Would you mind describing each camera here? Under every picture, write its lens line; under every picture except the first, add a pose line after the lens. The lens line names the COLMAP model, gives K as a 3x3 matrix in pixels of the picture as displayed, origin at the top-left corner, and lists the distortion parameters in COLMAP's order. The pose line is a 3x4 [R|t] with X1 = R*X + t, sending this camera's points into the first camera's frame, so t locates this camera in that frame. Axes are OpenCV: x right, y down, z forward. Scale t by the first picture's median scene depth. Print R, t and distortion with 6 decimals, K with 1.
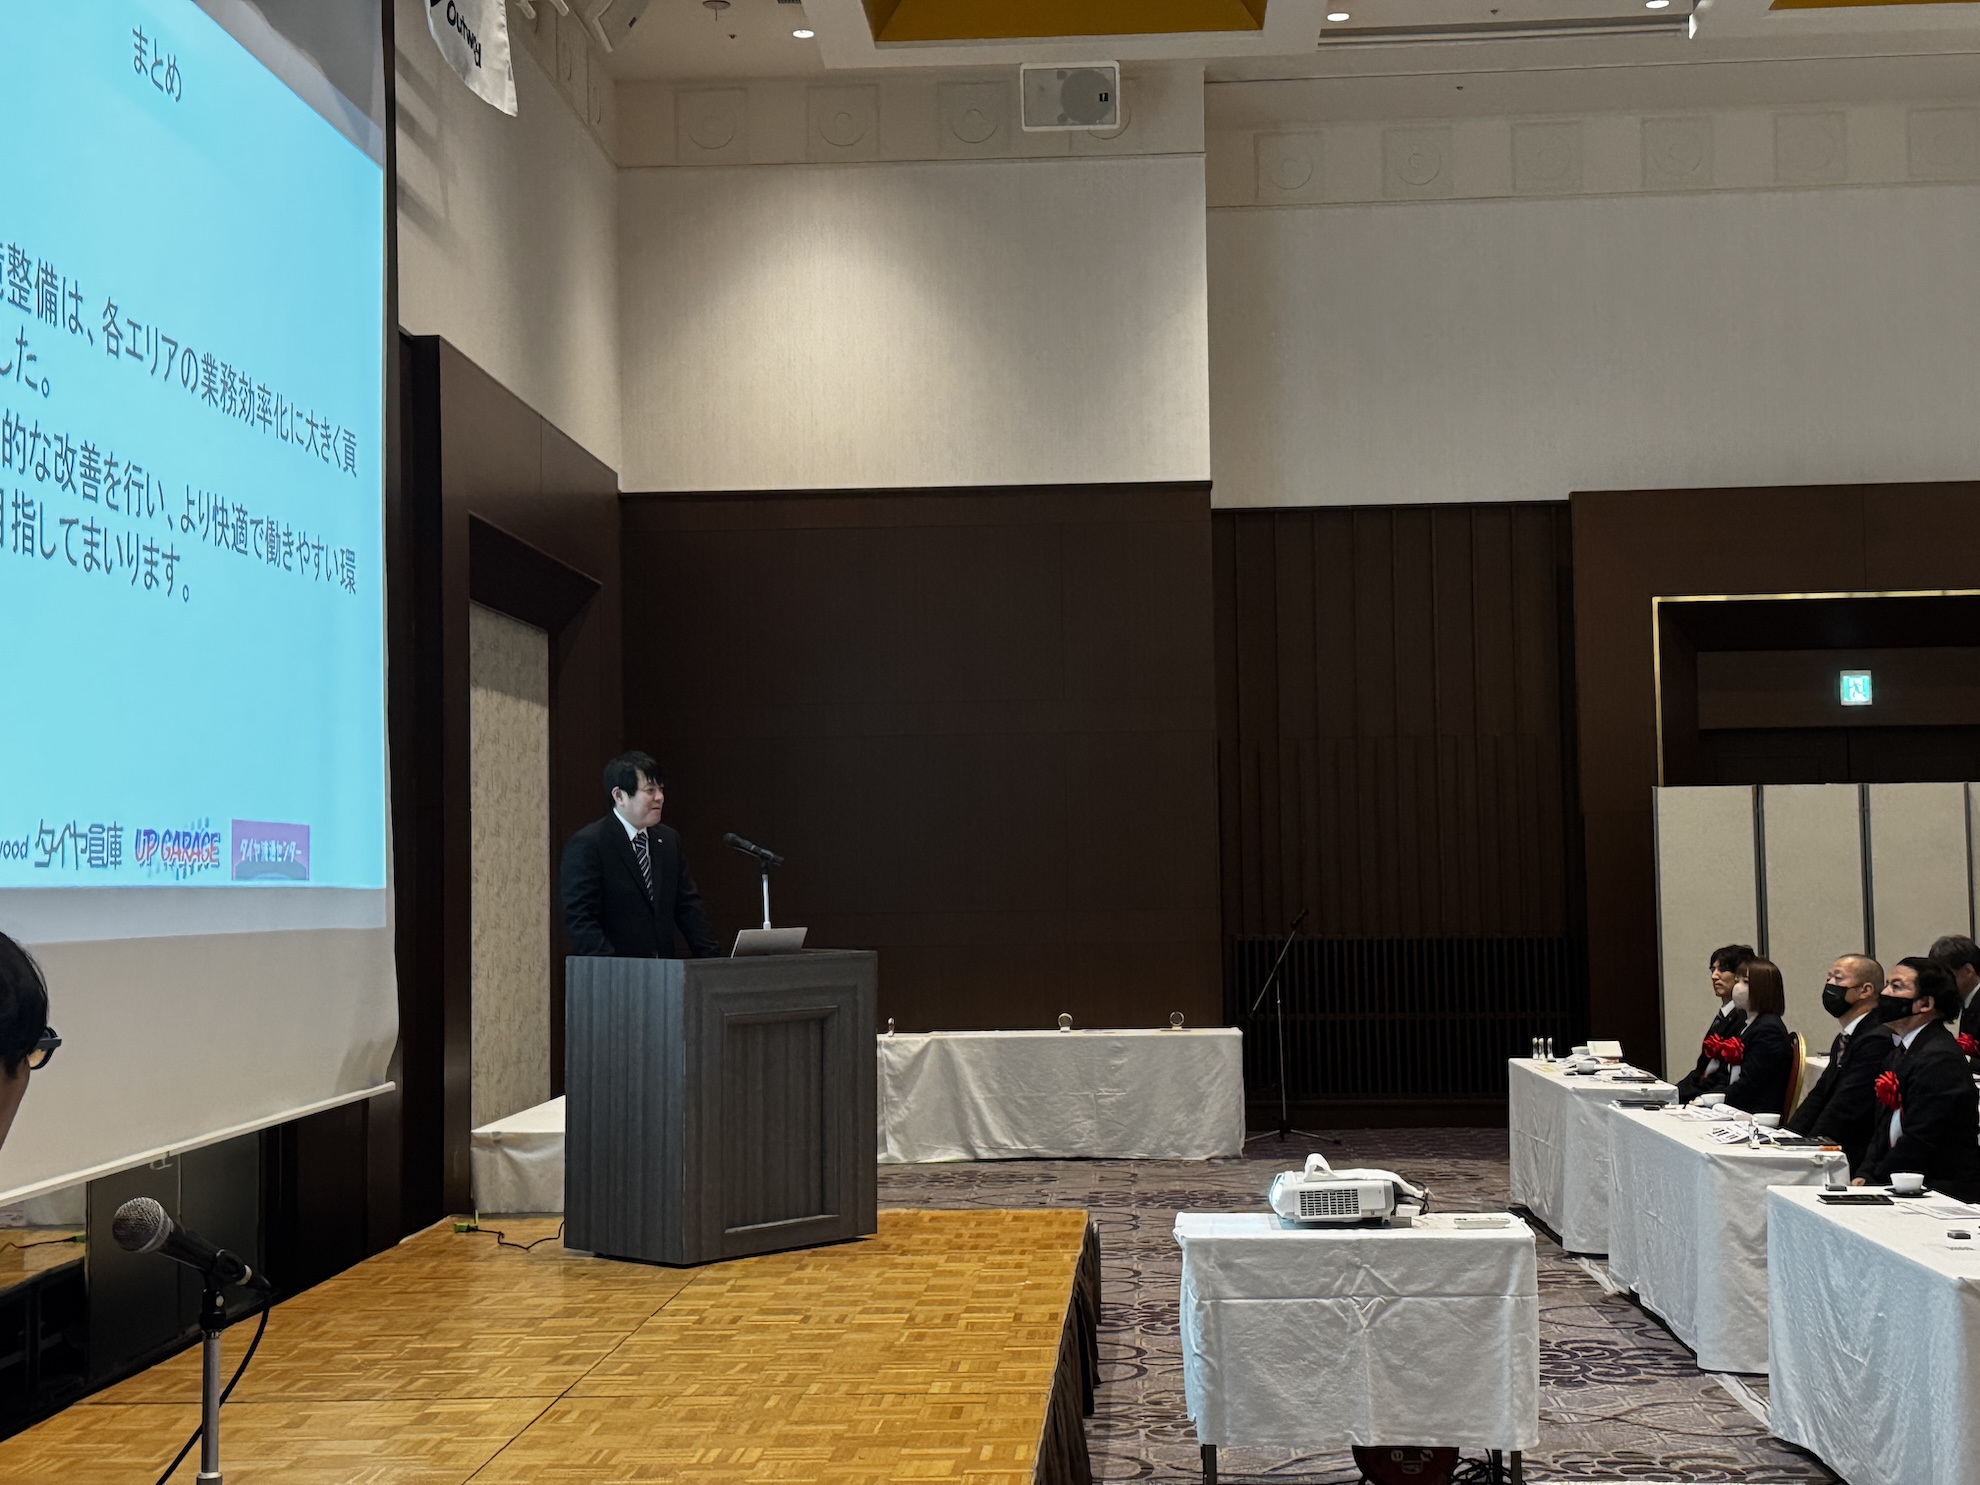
lens RADIAL K [[2773.2, 0, 987.1], [0, 2773.2, 711.1], [0, 0, 1]] dist [0.194523, -0.363767]
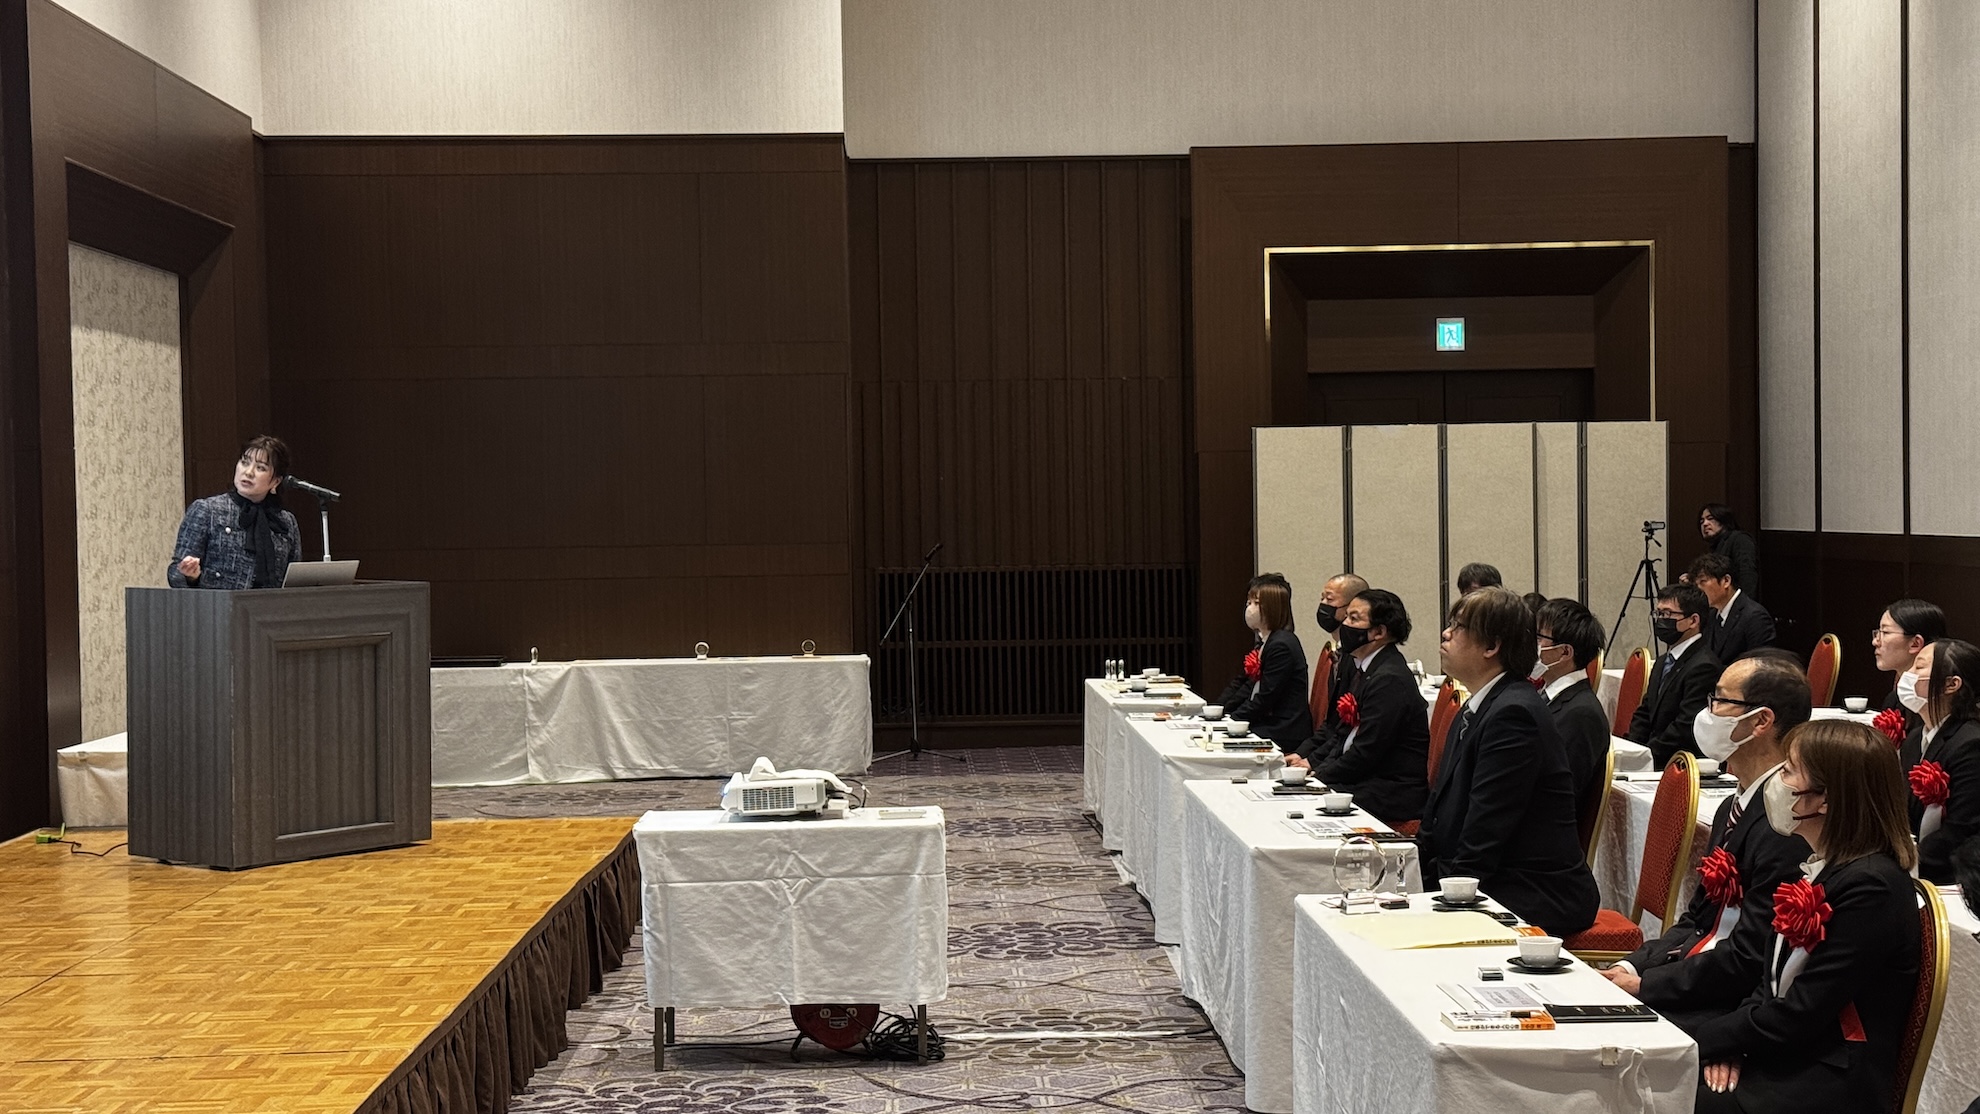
lens RADIAL K [[2783.2, 0, 990.0], [0, 2783.2, 557.0], [0, 0, 1]] dist [0.147640, -0.058349]
pose [[0.997028, -0.001964, 0.077021, 0.093330], [-0.003864, 0.997143, 0.075440, -0.006298], [-0.076949, -0.075513, 0.994171, -0.096385]]
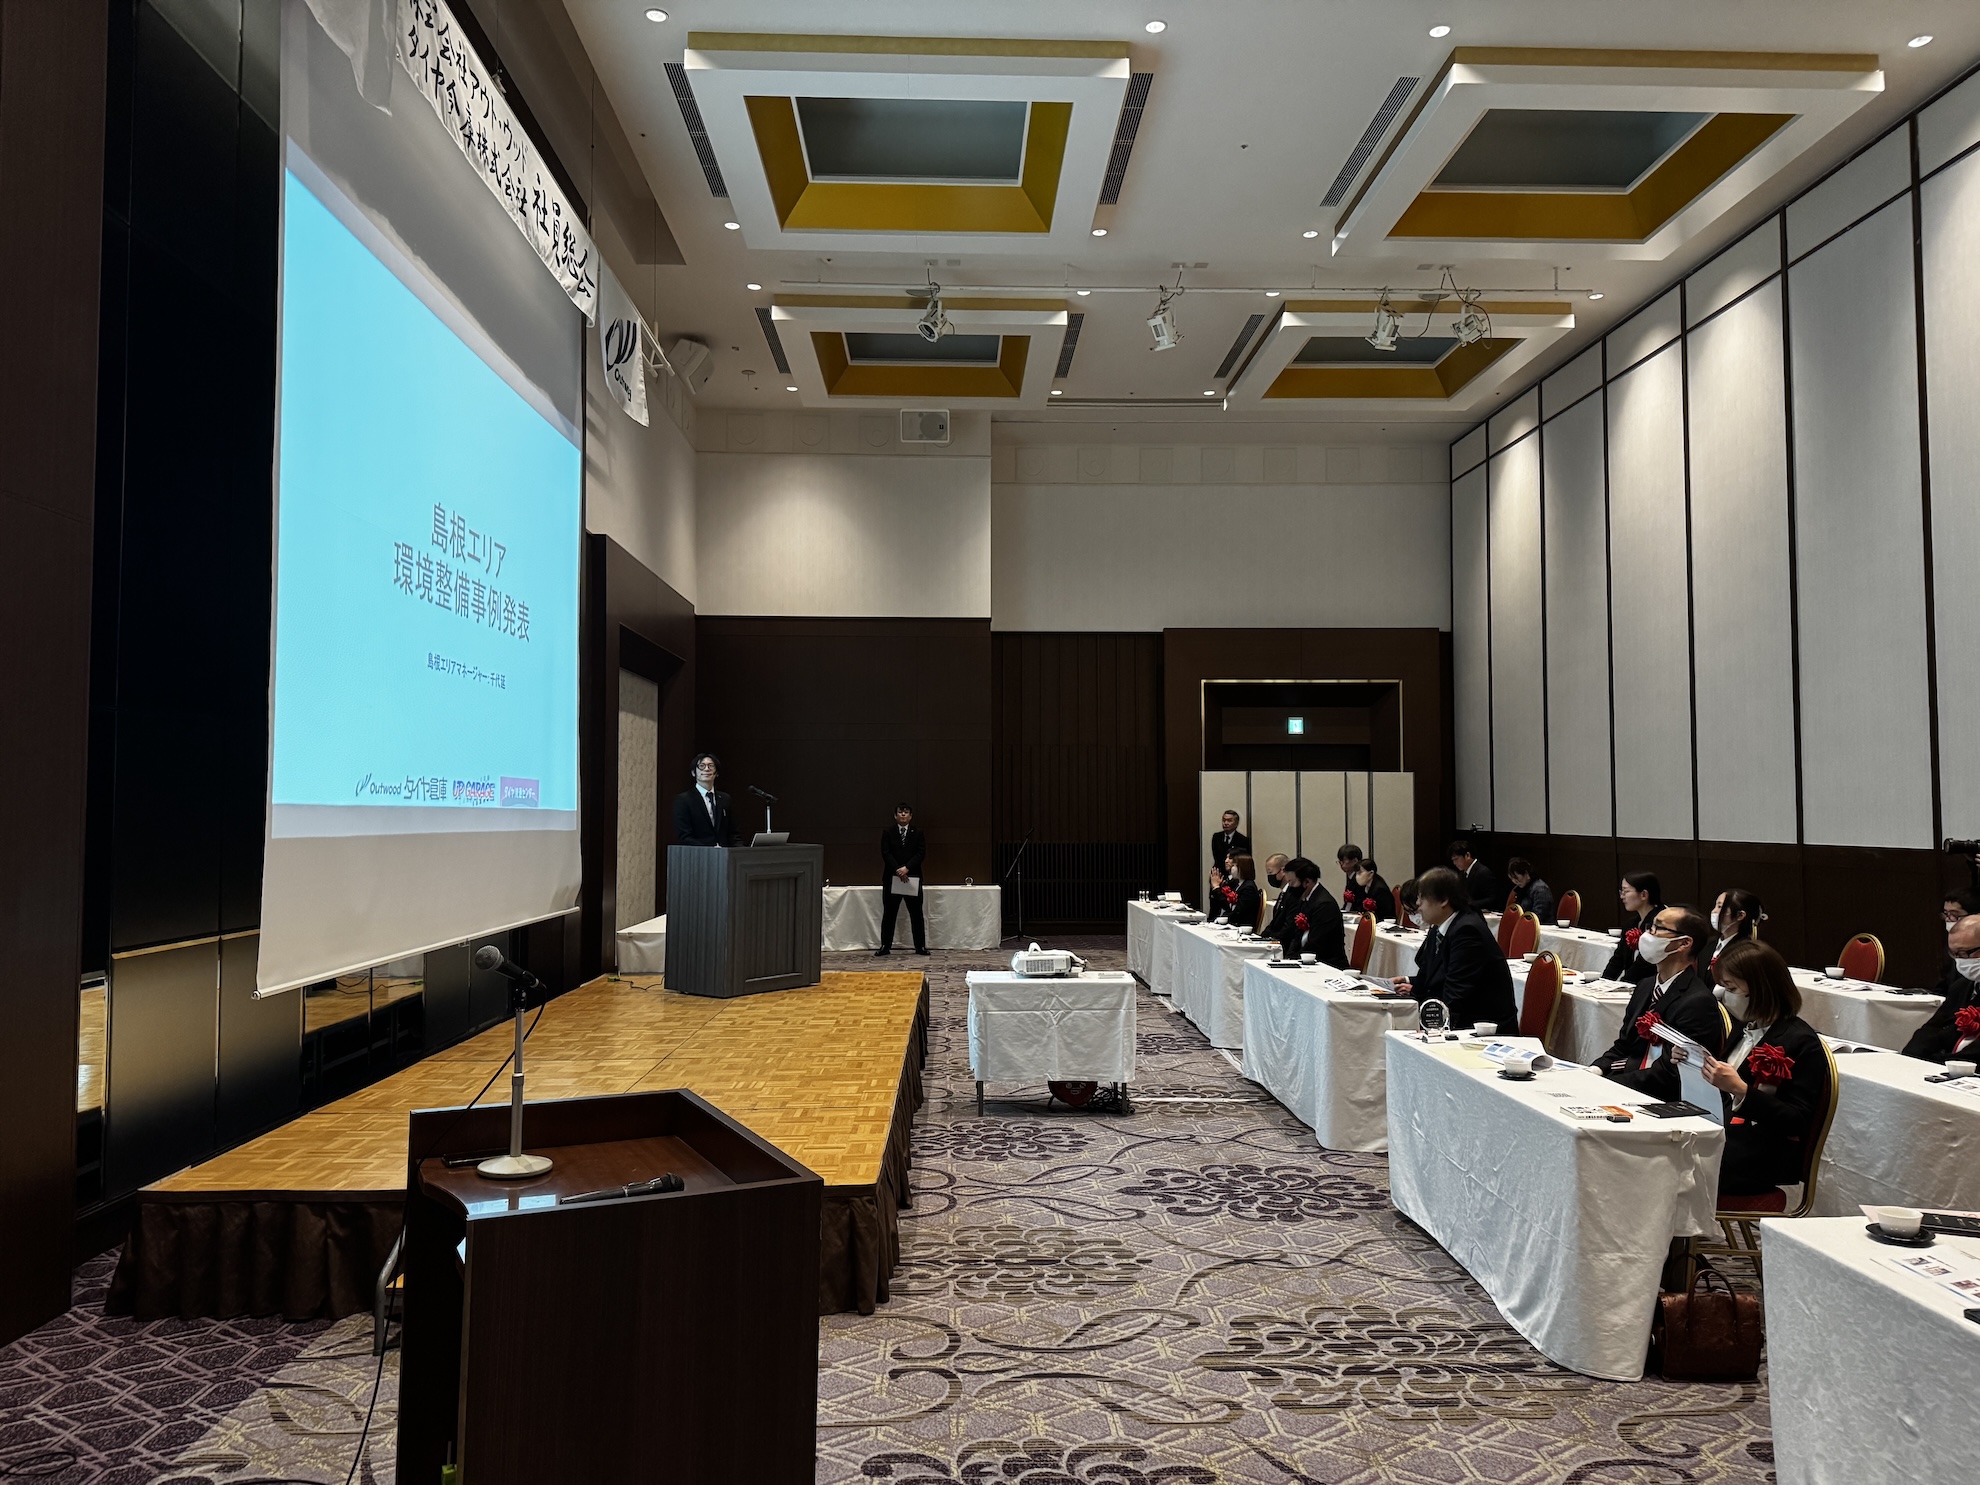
lens RADIAL K [[1390.0, 0, 990.0], [0, 1390.0, 742.5], [0, 0, 1]] dist [0.173931, -0.313974]
pose [[0.996487, 0.019425, 0.081459, -0.002631], [-0.020193, 0.999759, 0.008615, -0.000045], [-0.081272, -0.010229, 0.996639, -0.029485]]
